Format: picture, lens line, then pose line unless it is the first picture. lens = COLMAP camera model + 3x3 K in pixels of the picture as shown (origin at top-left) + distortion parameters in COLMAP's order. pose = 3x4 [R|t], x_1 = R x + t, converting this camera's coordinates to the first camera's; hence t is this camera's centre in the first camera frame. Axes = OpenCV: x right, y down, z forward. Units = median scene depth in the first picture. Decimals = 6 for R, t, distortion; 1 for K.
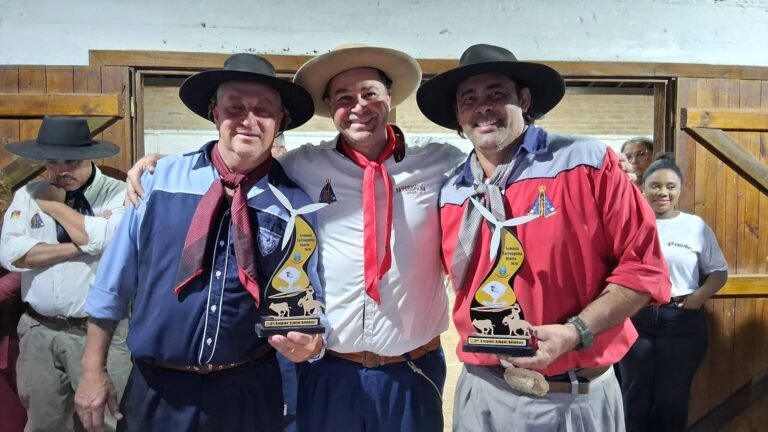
lens RADIAL K [[577.8, 0, 381.7], [0, 577.8, 218.2], [0, 0, 1]] dist [0.083796, -0.135804]
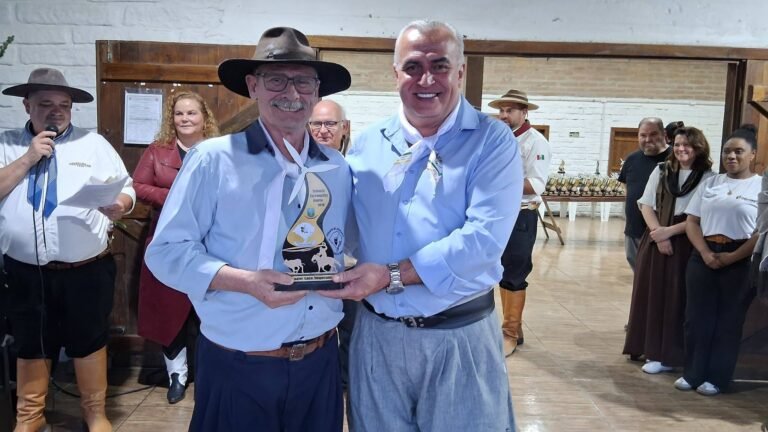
lens RADIAL K [[577.8, 0, 383.6], [0, 577.8, 213.5], [0, 0, 1]] dist [0.083796, -0.135804]
pose [[0.994385, 0.041213, -0.097470, -0.117963], [-0.034926, 0.997251, 0.065348, 0.026112], [0.099895, -0.061577, 0.993091, -0.305497]]
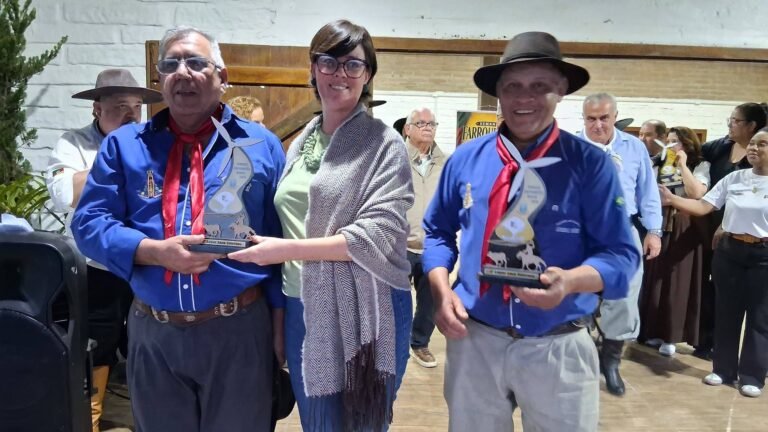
lens RADIAL K [[577.8, 0, 382.2], [0, 577.8, 221.6], [0, 0, 1]] dist [0.083796, -0.135804]
pose [[0.995904, 0.040333, -0.080917, -0.249124], [-0.033815, 0.996192, 0.080364, 0.024915], [0.083850, -0.077299, 0.993476, -0.321045]]
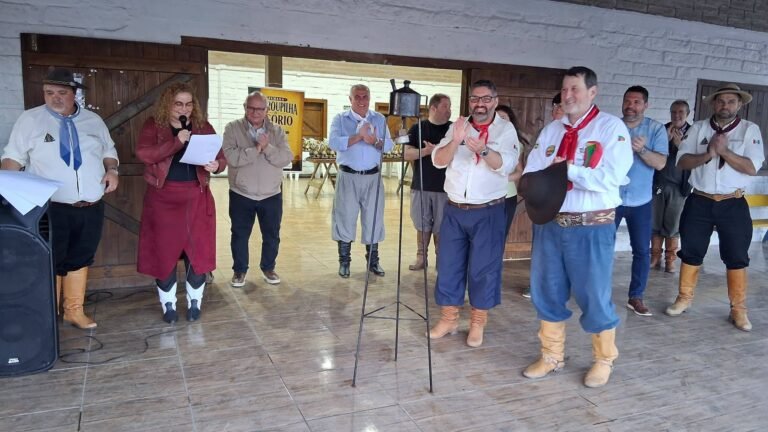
lens RADIAL K [[577.8, 0, 391.4], [0, 577.8, 216.4], [0, 0, 1]] dist [0.083796, -0.135804]
pose [[0.949291, -0.017996, 0.313882, -0.416270], [-0.017912, 0.993643, 0.111143, 0.053252], [-0.313887, -0.111129, 0.942934, -0.898520]]
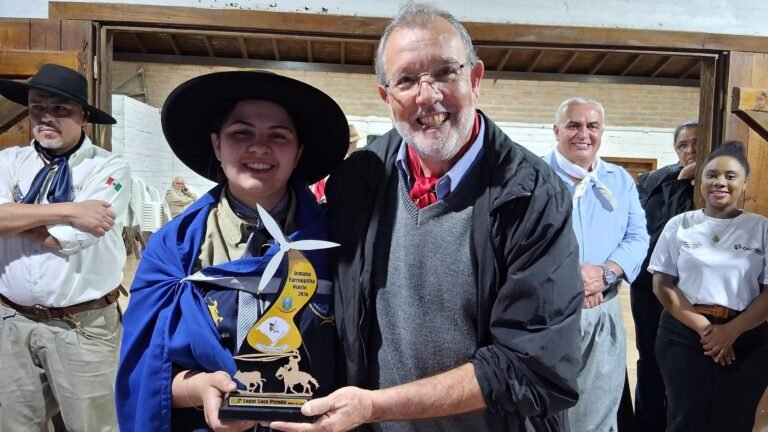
lens RADIAL K [[577.8, 0, 383.0], [0, 577.8, 211.8], [0, 0, 1]] dist [0.083796, -0.135804]
pose [[0.998767, 0.032748, -0.037316, 0.038490], [-0.032412, 0.999429, 0.009588, 0.002899], [0.037609, -0.008367, 0.999258, 0.128515]]
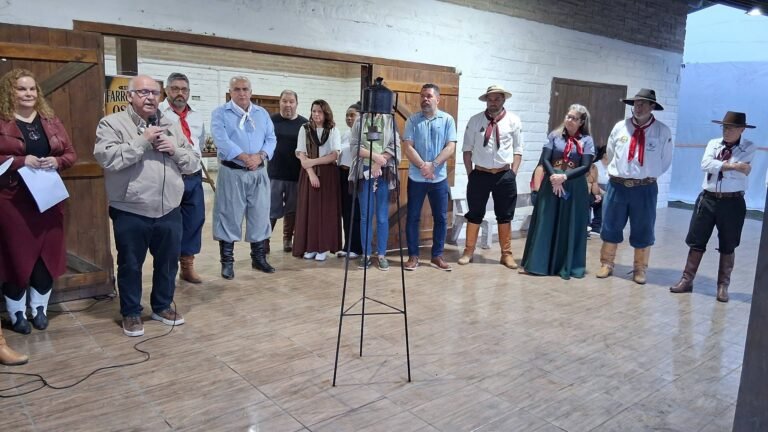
lens RADIAL K [[577.8, 0, 389.3], [0, 577.8, 217.3], [0, 0, 1]] dist [0.083796, -0.135804]
pose [[0.819248, -0.069589, 0.569201, -0.670064], [-0.002927, 0.992089, 0.125504, 0.043817], [-0.573431, -0.104485, 0.812564, -0.784183]]
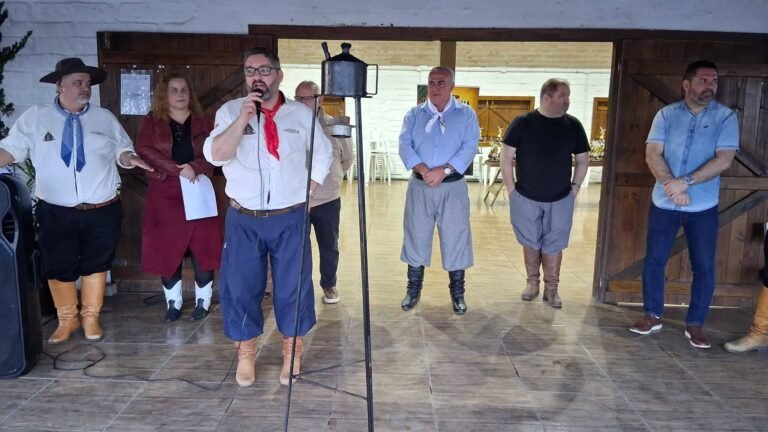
lens RADIAL K [[577.8, 0, 389.2], [0, 577.8, 227.1], [0, 0, 1]] dist [0.083796, -0.135804]
pose [[0.992263, 0.041278, -0.117092, 0.106984], [-0.025536, 0.990802, 0.132888, 0.048822], [0.121500, -0.128870, 0.984190, -0.602373]]
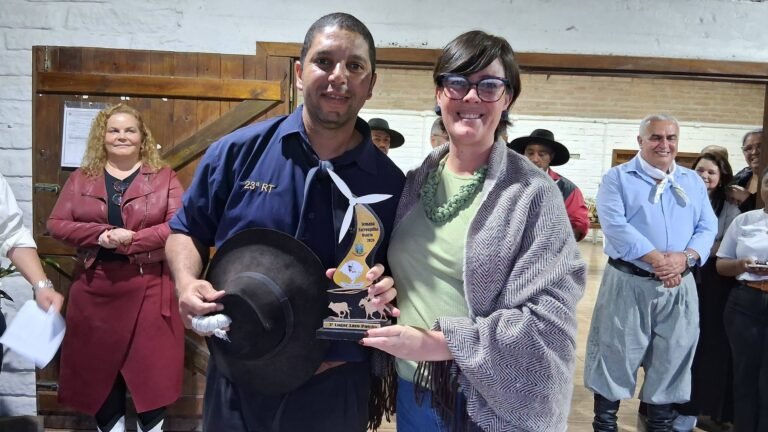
lens RADIAL K [[577.8, 0, 383.1], [0, 577.8, 214.4], [0, 0, 1]] dist [0.083796, -0.135804]
pose [[0.994500, 0.049571, -0.092268, -0.116852], [-0.046321, 0.998240, 0.037039, -0.001010], [0.093942, -0.032561, 0.995045, -0.117708]]
